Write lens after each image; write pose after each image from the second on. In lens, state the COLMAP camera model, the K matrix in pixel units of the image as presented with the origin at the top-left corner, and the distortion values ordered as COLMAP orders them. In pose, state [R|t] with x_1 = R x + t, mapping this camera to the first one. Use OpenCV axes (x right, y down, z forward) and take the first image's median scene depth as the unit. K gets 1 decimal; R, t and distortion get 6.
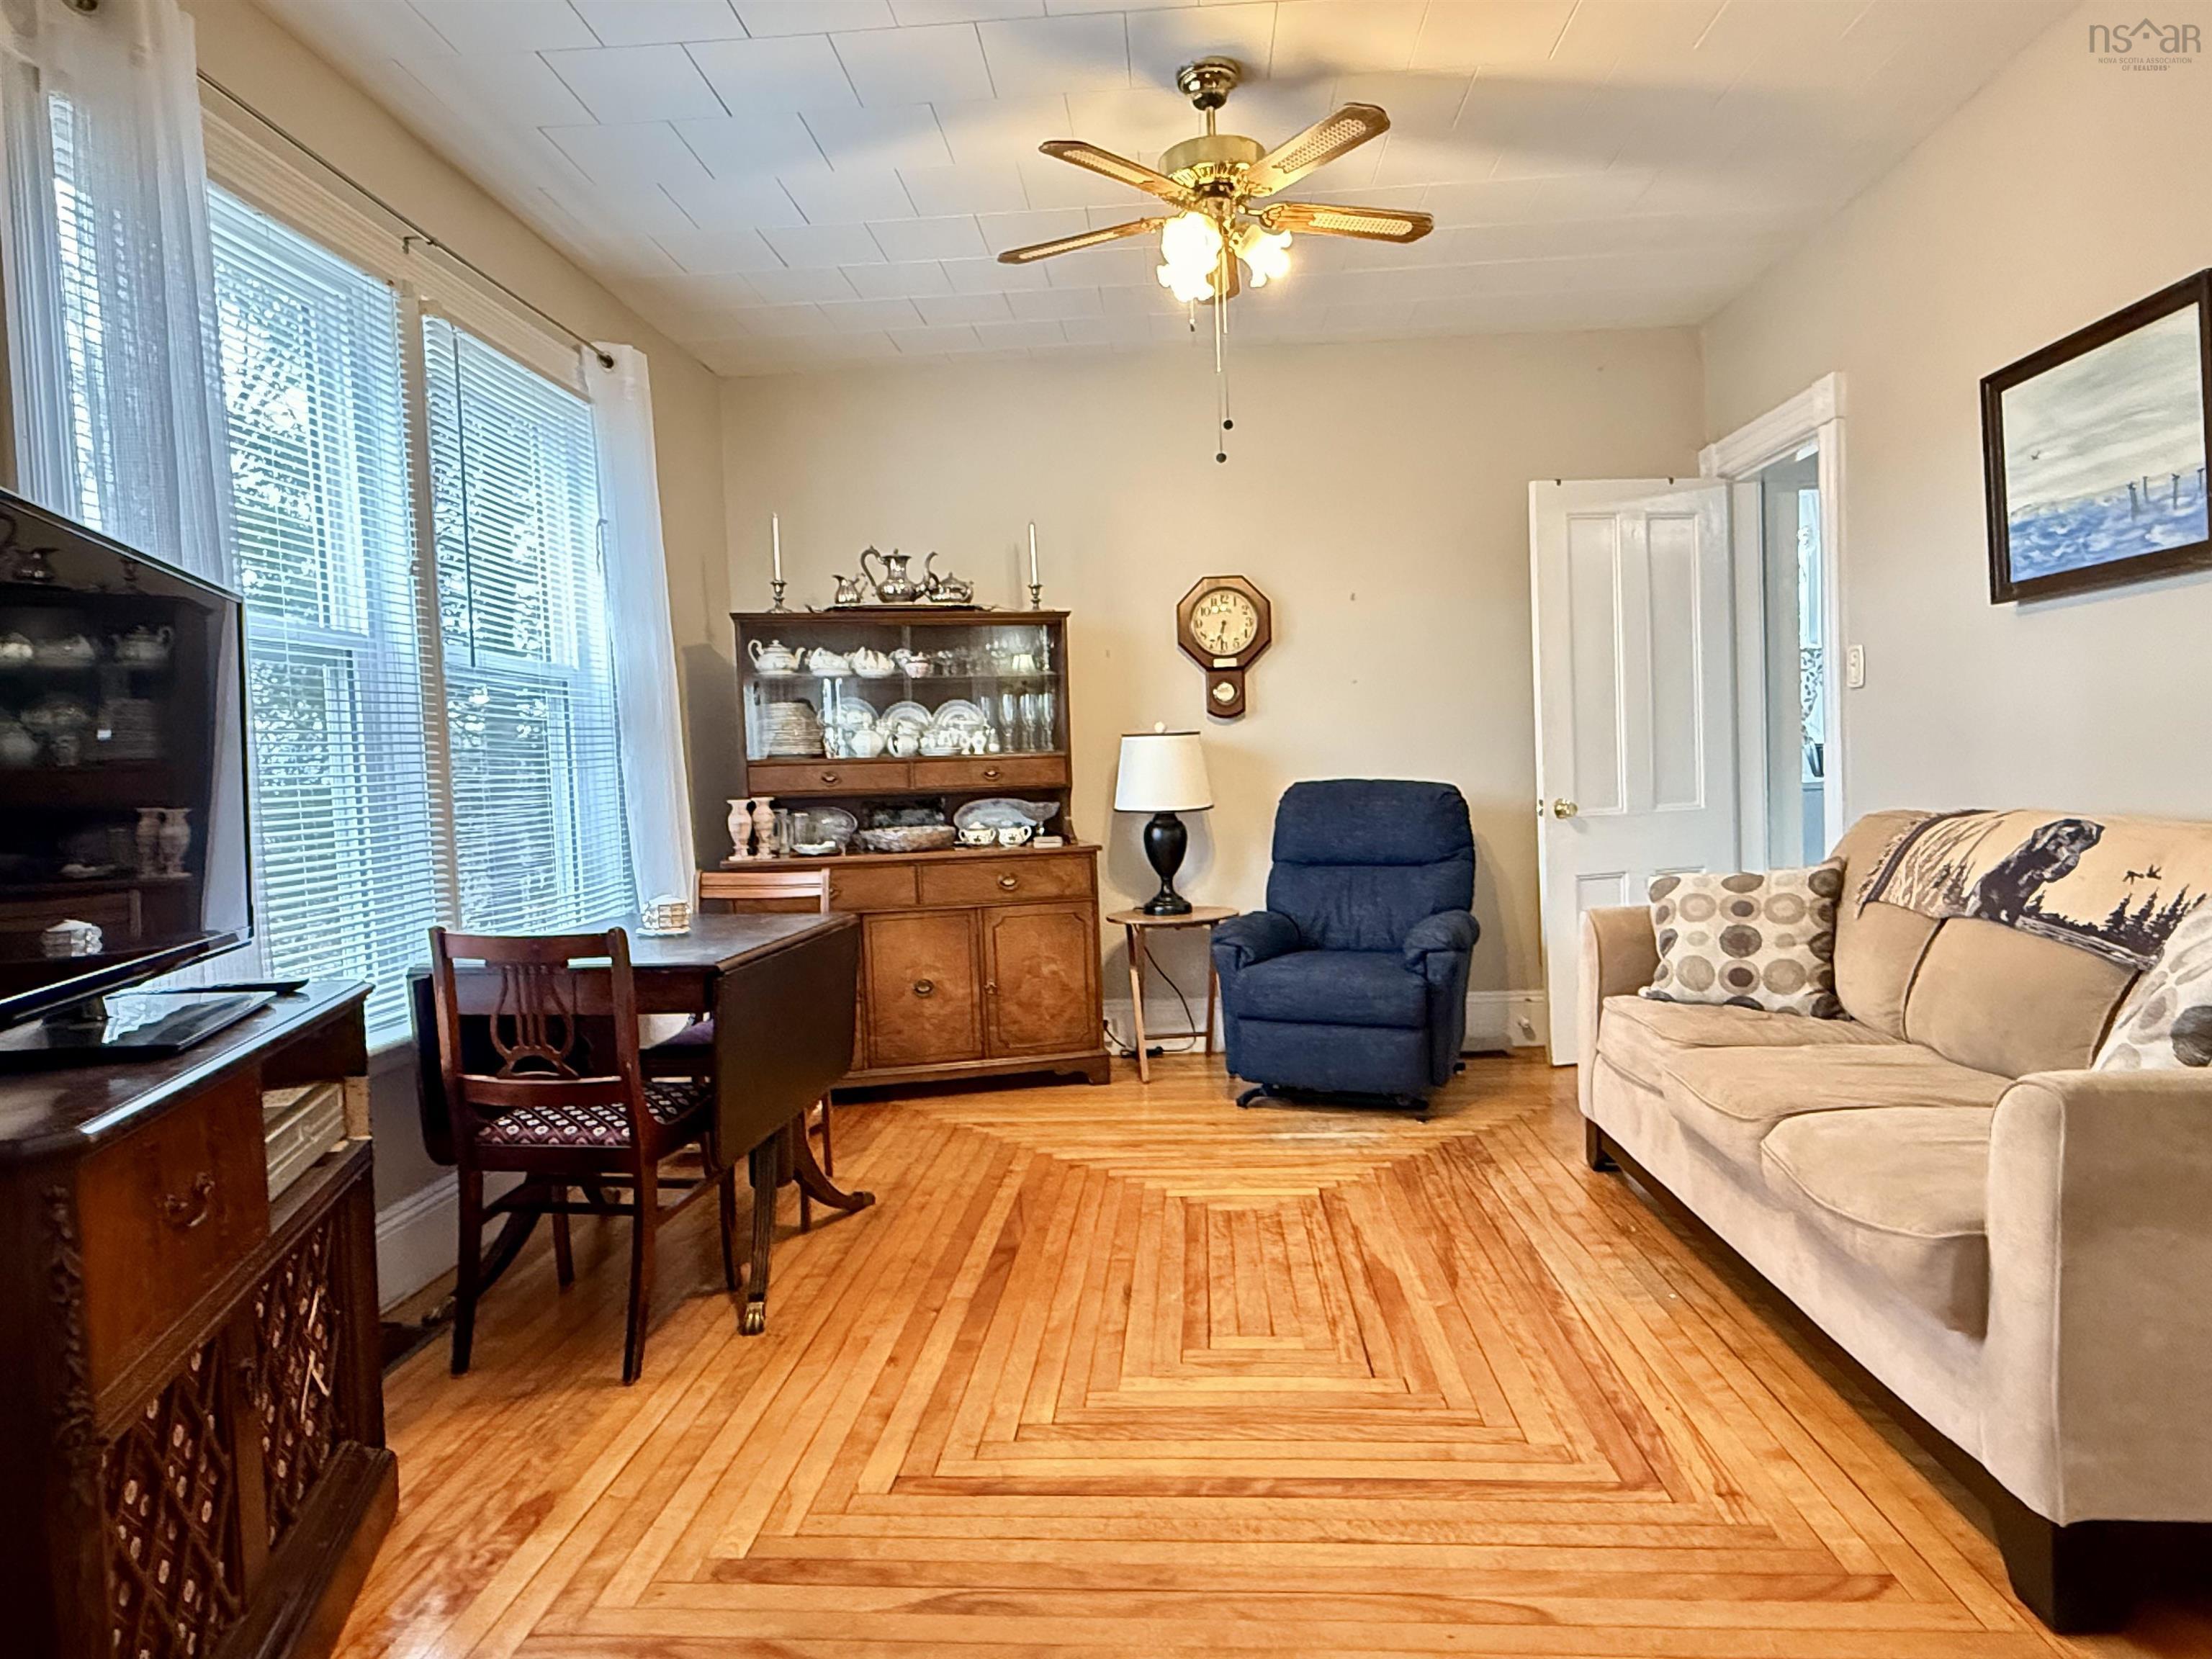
lens RADIAL K [[1315.9, 0, 1106.1], [0, 1315.9, 837.1], [0, 0, 1]] dist [-0.000179, 0.000904]
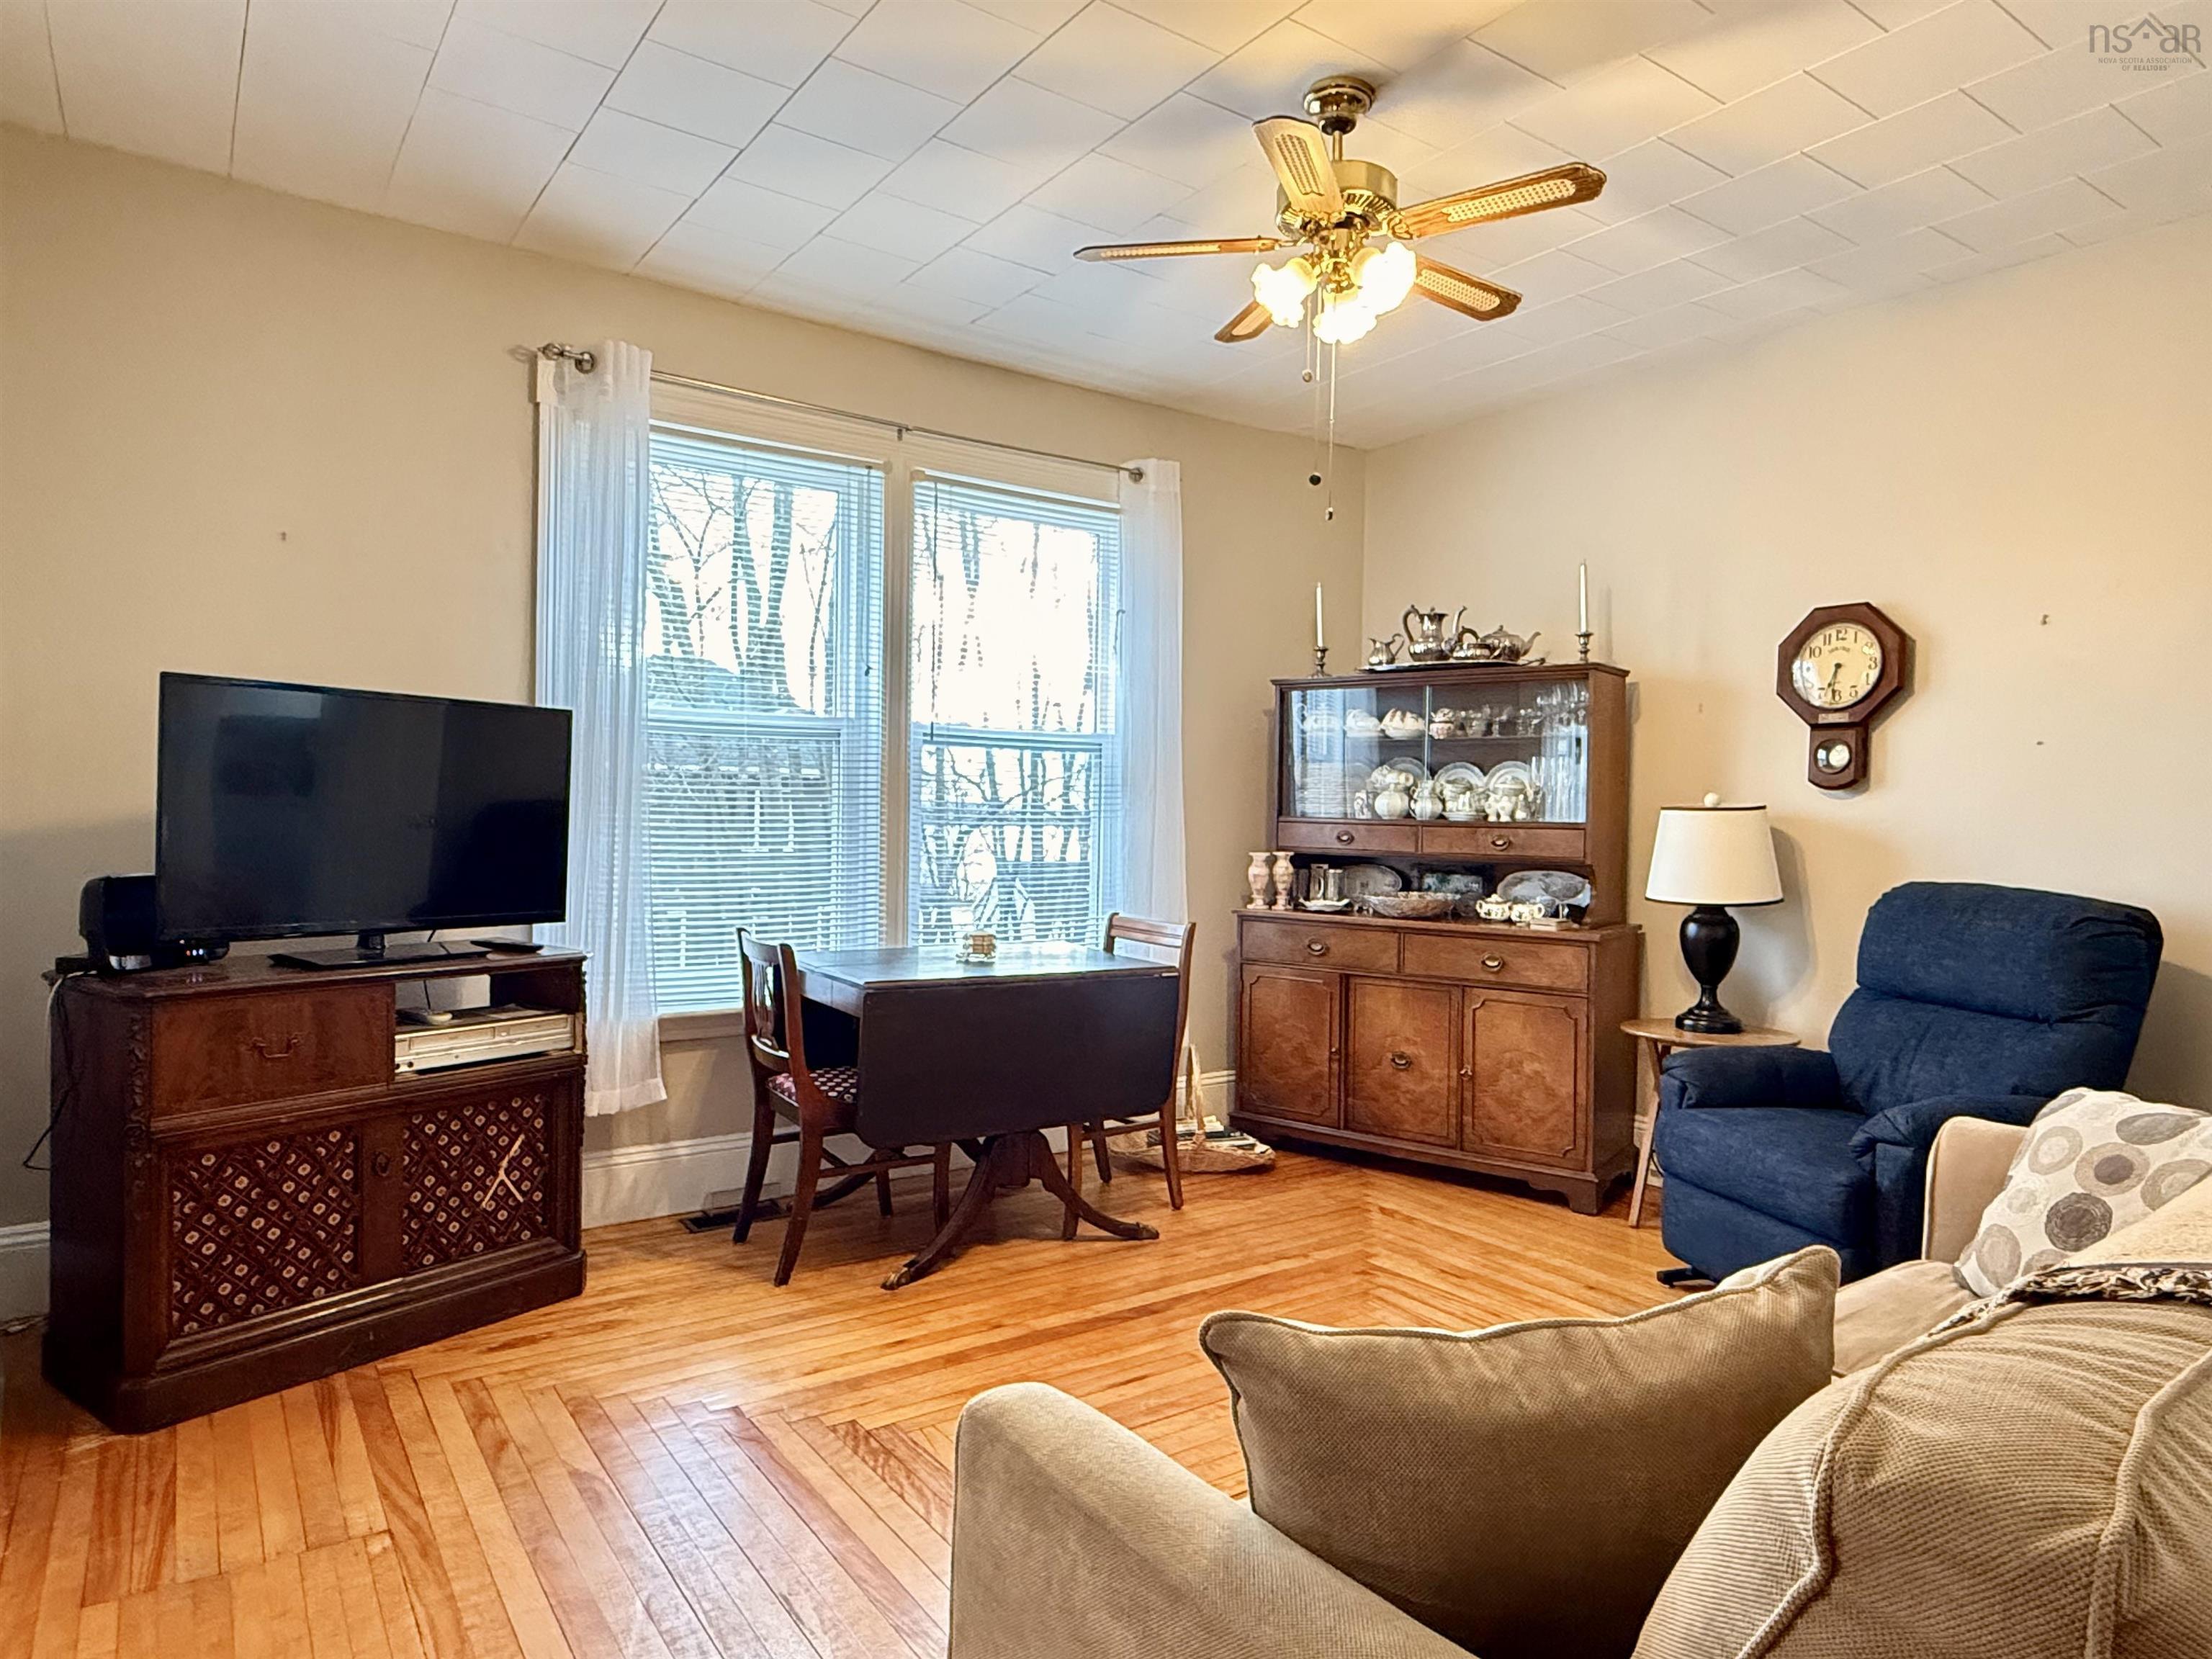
lens RADIAL K [[1317.5, 0, 1103.2], [0, 1317.5, 836.5], [0, 0, 1]] dist [-0.001338, 0.000667]
pose [[0.625916, 0.059944, -0.777584, 0.540341], [-0.077881, 0.996862, 0.014158, -0.052935], [0.775992, 0.051697, 0.628620, 0.247165]]
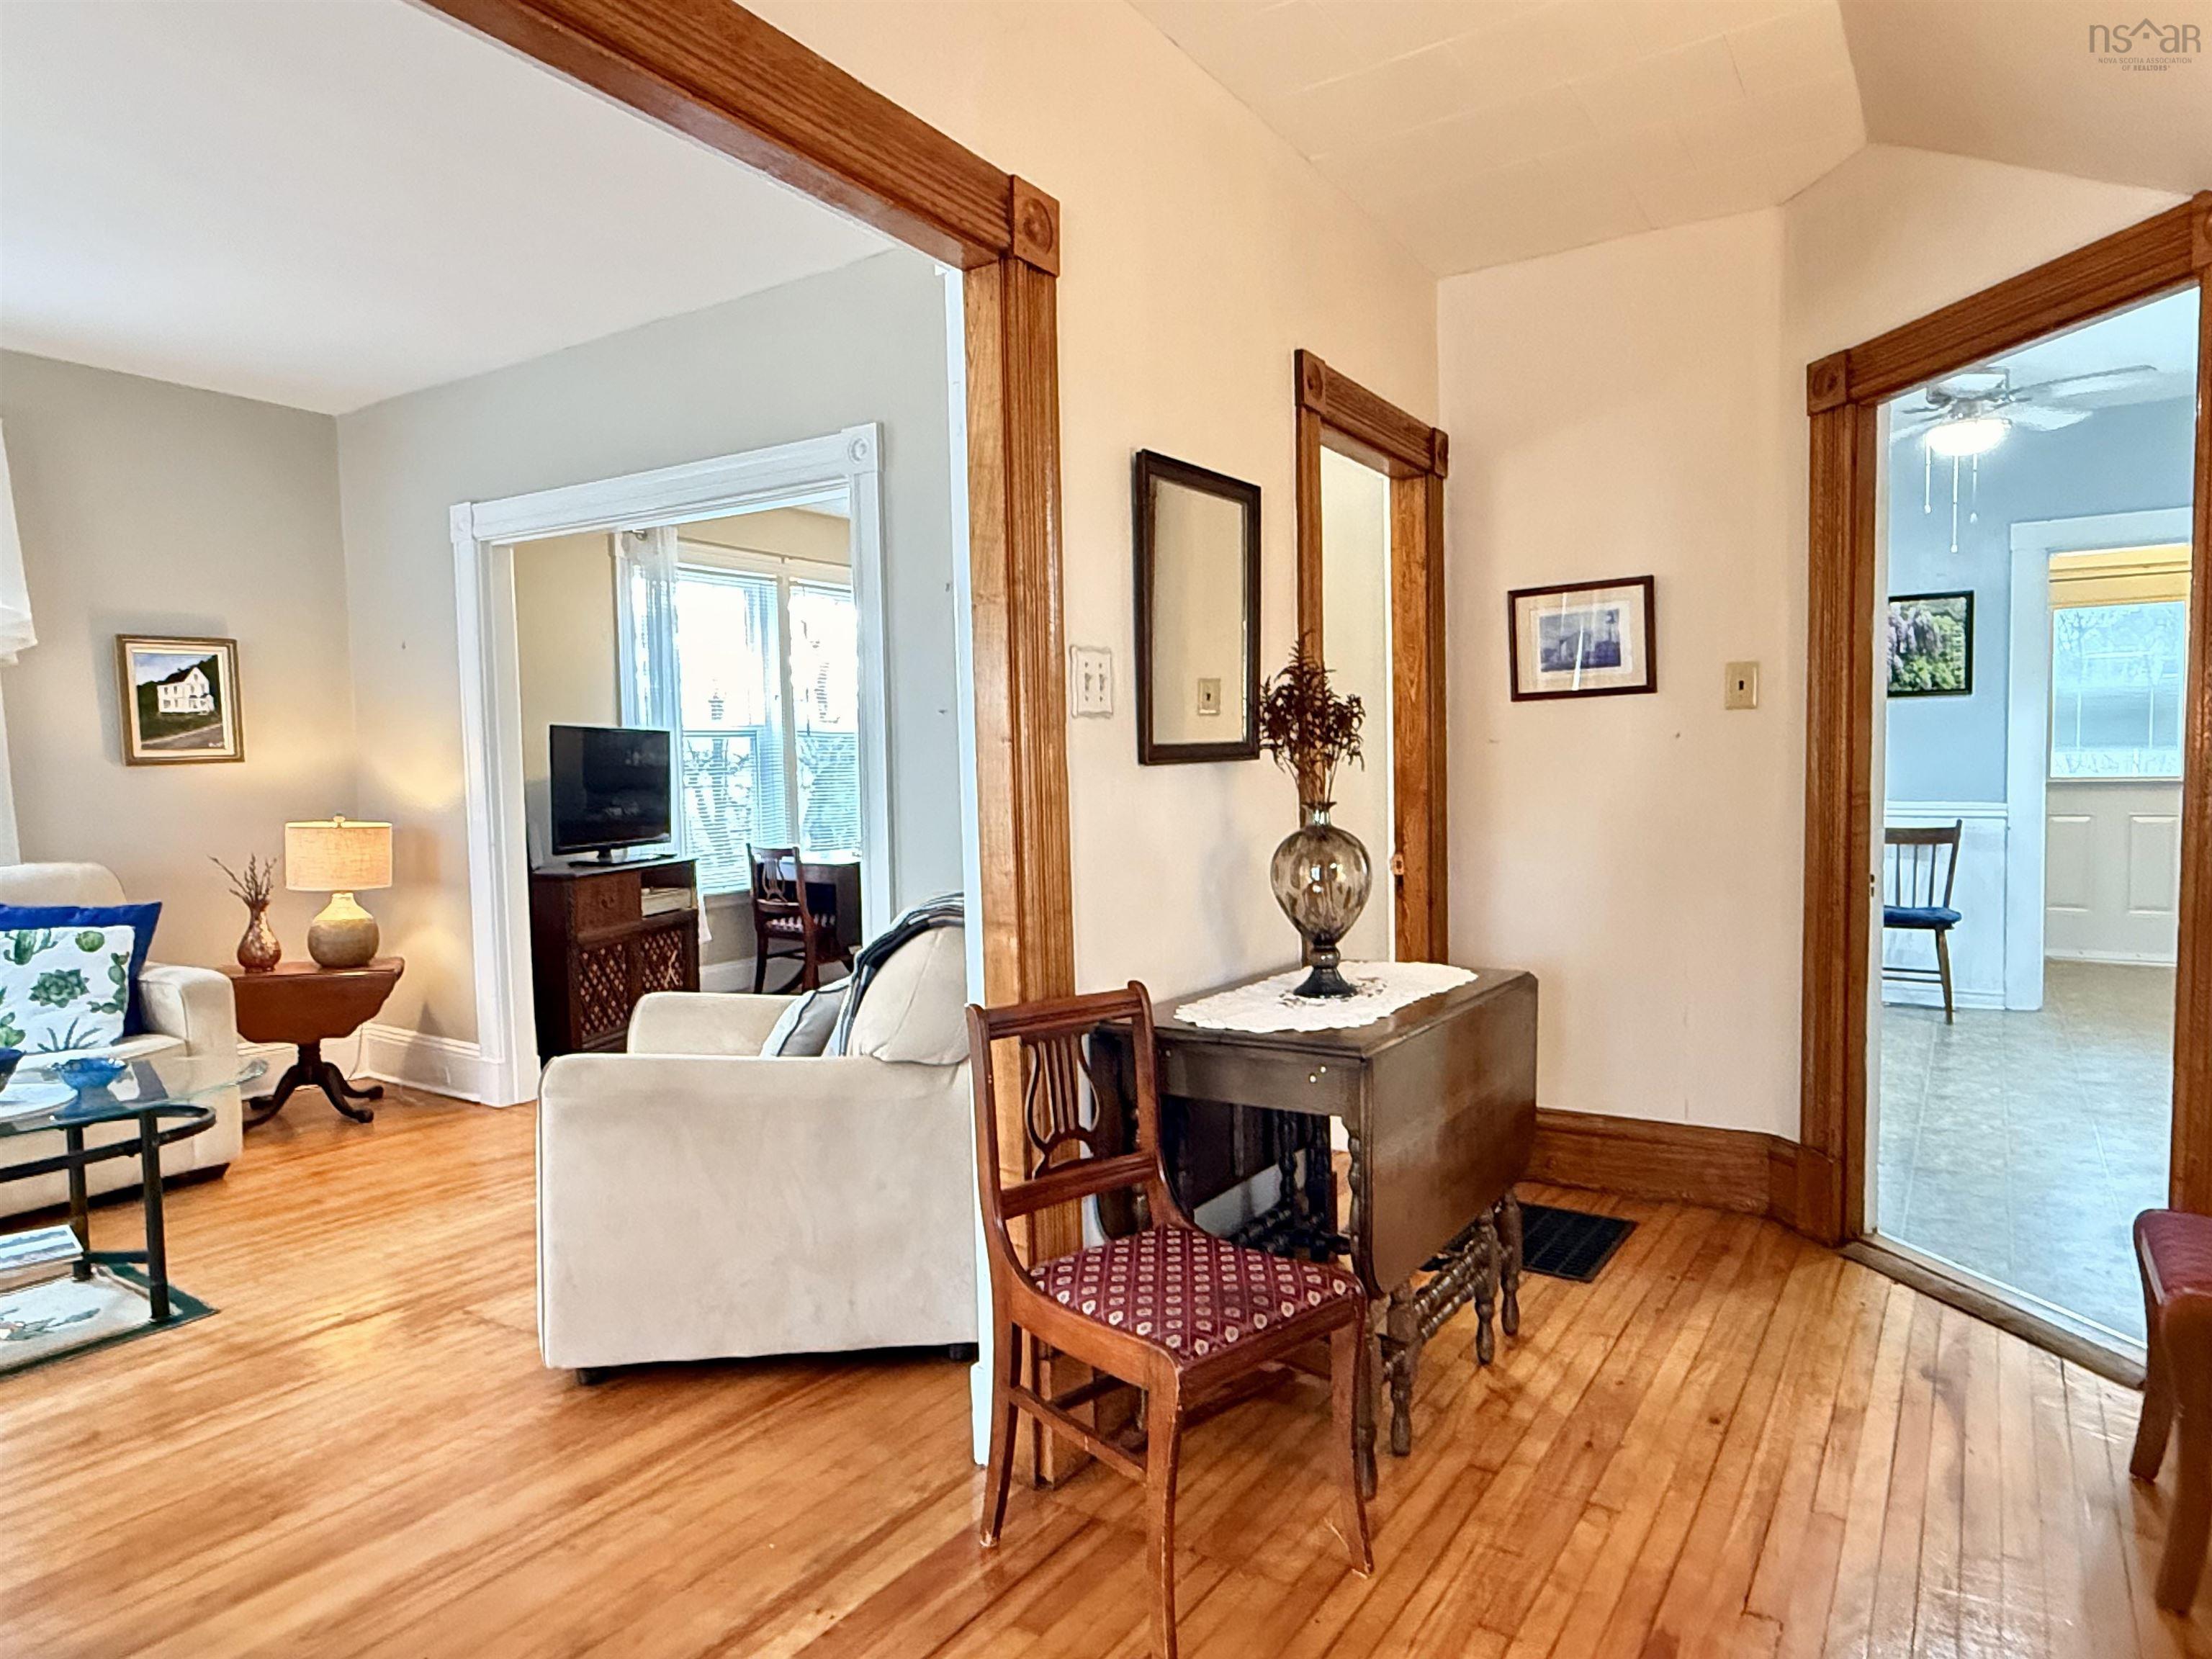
lens RADIAL K [[1317.5, 0, 1103.2], [0, 1317.5, 836.5], [0, 0, 1]] dist [-0.001338, 0.000667]
pose [[0.866979, 0.045724, -0.496243, 0.915006], [-0.034250, 0.998894, 0.032200, -0.035975], [0.497166, -0.010921, 0.867586, -0.614926]]
